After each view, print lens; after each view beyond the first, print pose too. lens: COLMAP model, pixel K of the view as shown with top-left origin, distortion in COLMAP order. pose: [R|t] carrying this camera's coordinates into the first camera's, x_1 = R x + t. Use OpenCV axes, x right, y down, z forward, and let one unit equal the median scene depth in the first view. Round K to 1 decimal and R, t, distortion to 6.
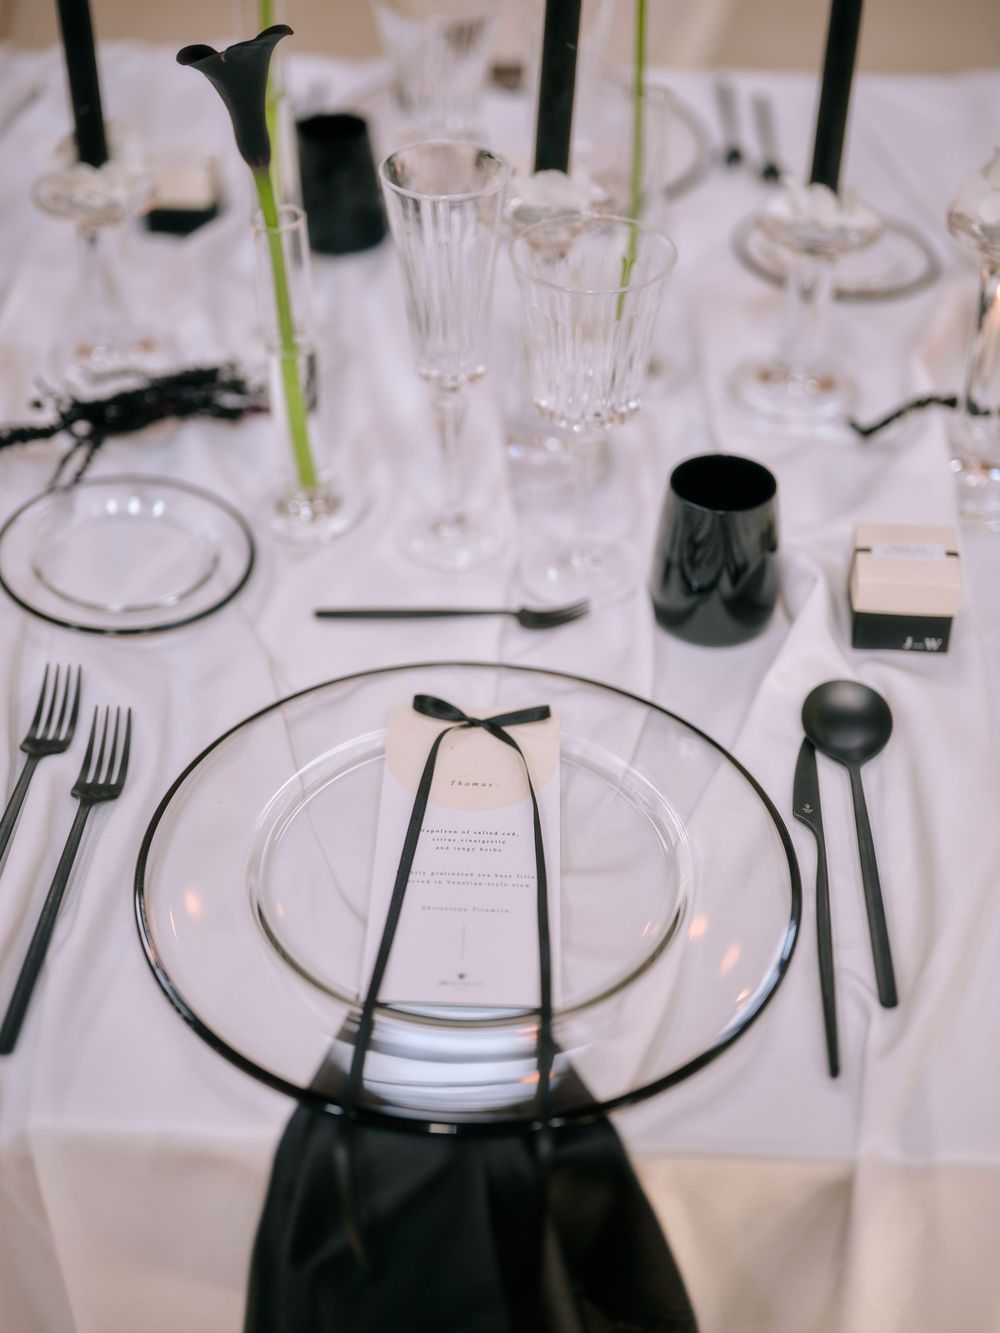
lens RADIAL K [[1784.2, 0, 495.3], [0, 1784.2, 667.7], [0, 0, 1]] dist [-0.021904, 0.000000]
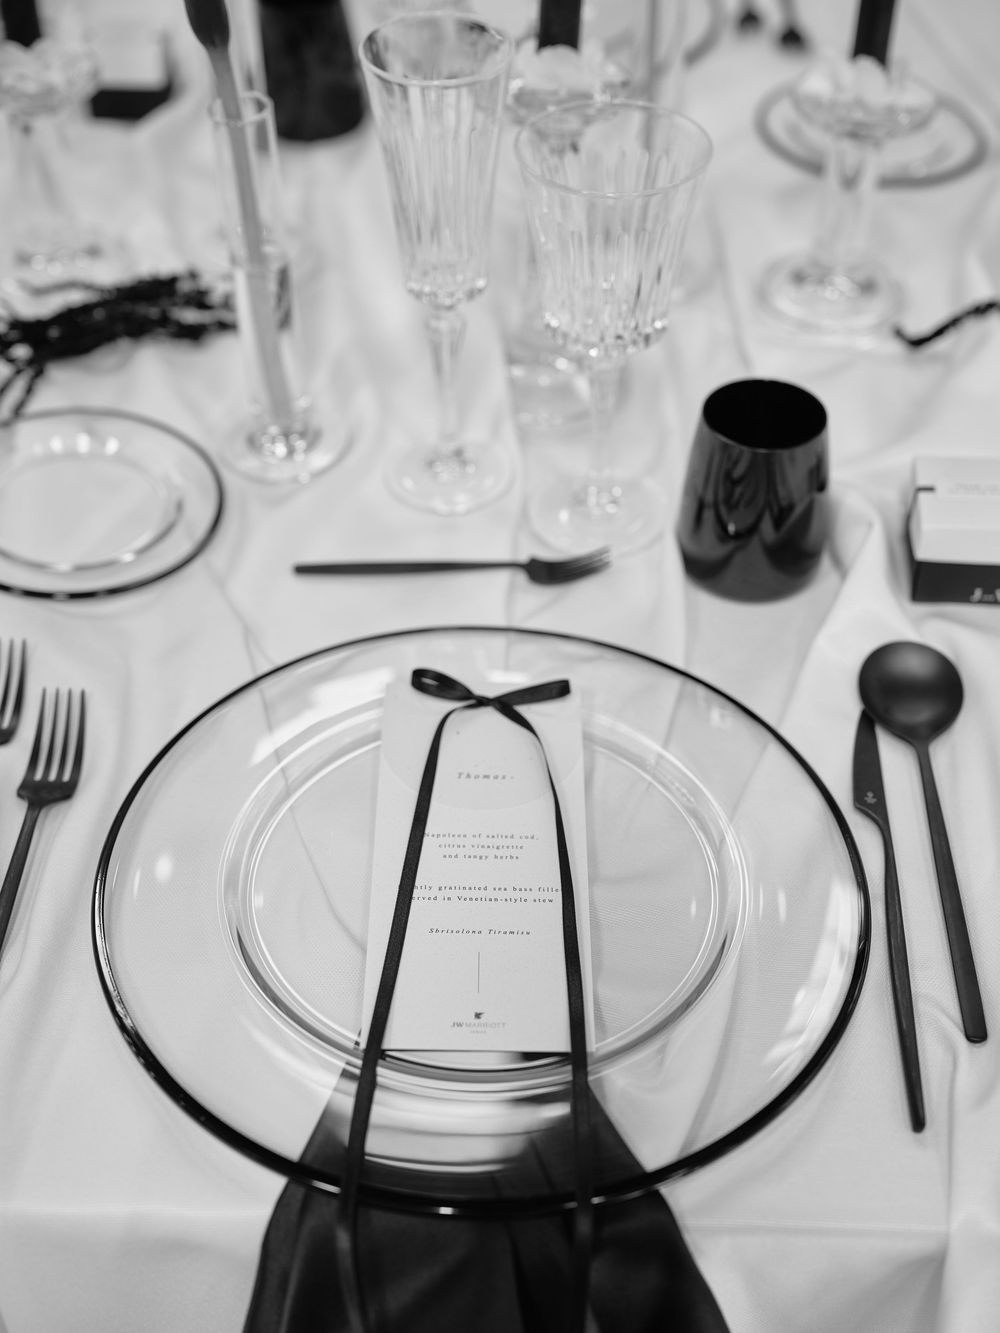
lens RADIAL K [[1784.2, 0, 499.0], [0, 1784.2, 665.2], [0, 0, 1]] dist [-0.021904, 0.000000]
pose [[0.999744, -0.017555, 0.014283, -0.015146], [0.016459, 0.997156, 0.073552, -0.047804], [-0.015533, -0.073298, 0.997189, 0.132301]]
